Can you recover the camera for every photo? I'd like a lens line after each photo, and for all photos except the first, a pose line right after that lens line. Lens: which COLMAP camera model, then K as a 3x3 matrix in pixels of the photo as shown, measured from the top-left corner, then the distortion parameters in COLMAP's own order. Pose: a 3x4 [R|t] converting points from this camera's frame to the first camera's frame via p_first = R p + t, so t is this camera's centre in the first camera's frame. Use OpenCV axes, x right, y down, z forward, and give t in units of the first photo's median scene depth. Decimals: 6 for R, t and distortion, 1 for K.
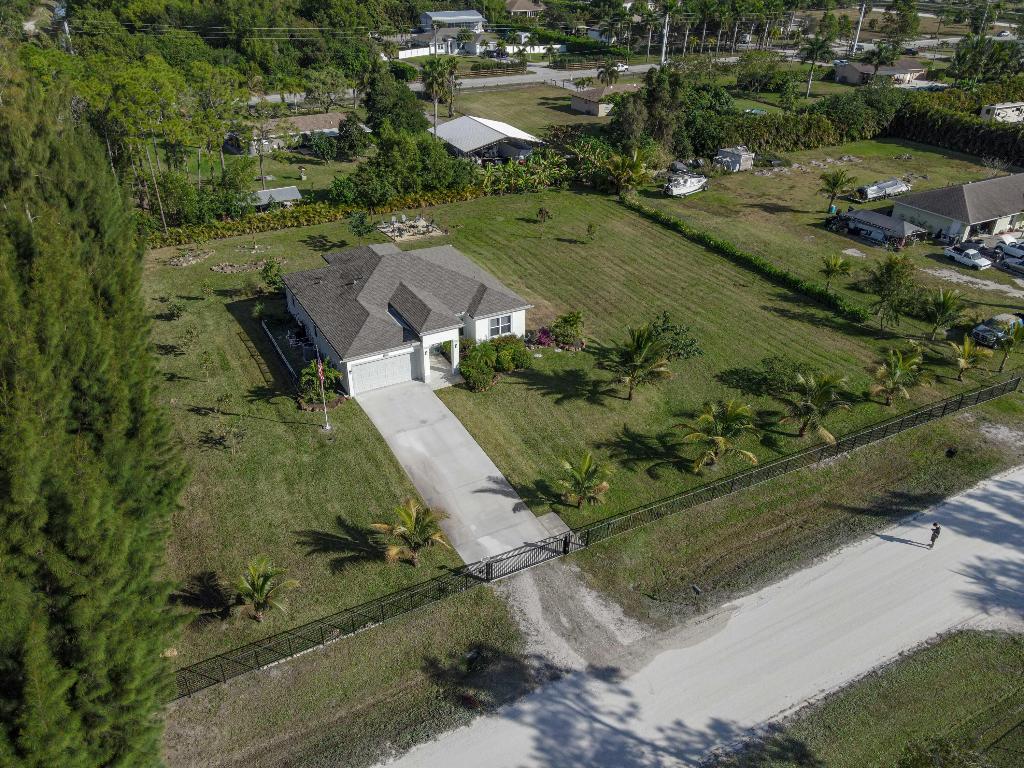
lens RADIAL K [[793.0, 0, 497.7], [0, 793.0, 385.7], [0, 0, 1]] dist [-0.003314, 0.002400]
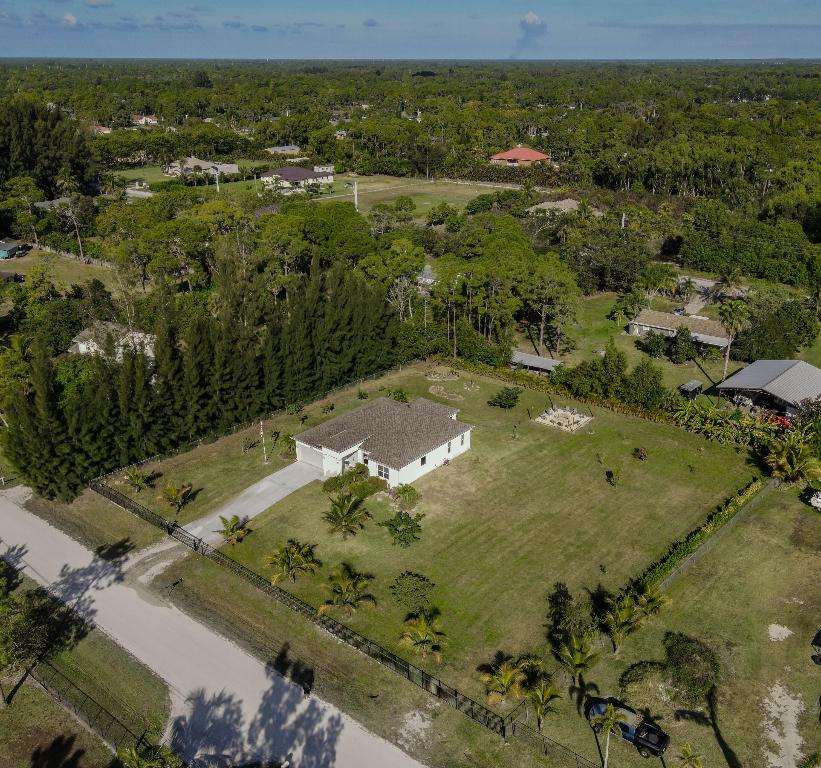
lens RADIAL K [[827.4, 0, 410.5], [0, 827.4, 384.0], [0, 0, 1]] dist [-0.042248, 0.213013]
pose [[0.376367, 0.337164, -0.862942, 1.560201], [-0.456180, 0.878136, 0.144141, -0.557026], [0.806379, 0.339407, 0.484309, 0.261406]]
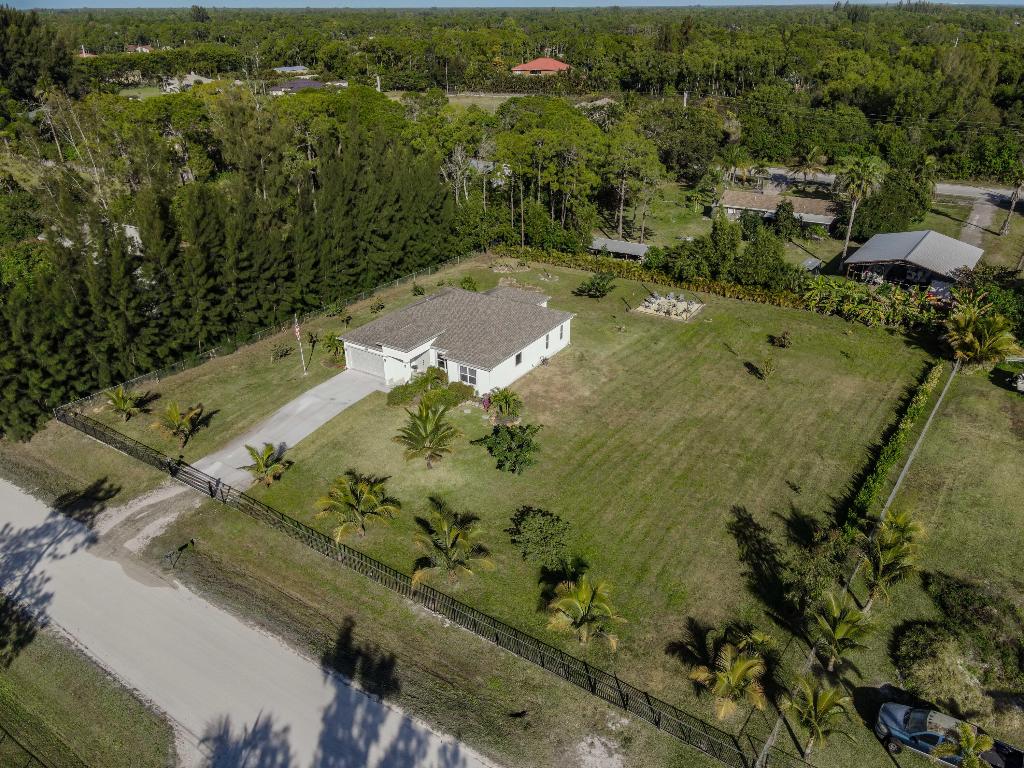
lens RADIAL K [[778.3, 0, 502.0], [0, 778.3, 368.0], [0, 0, 1]] dist [0.020182, 0.002320]
pose [[0.472064, 0.369996, -0.800162, 1.066862], [-0.430907, 0.888685, 0.156711, -0.327841], [0.769074, 0.270818, 0.578950, 0.464577]]
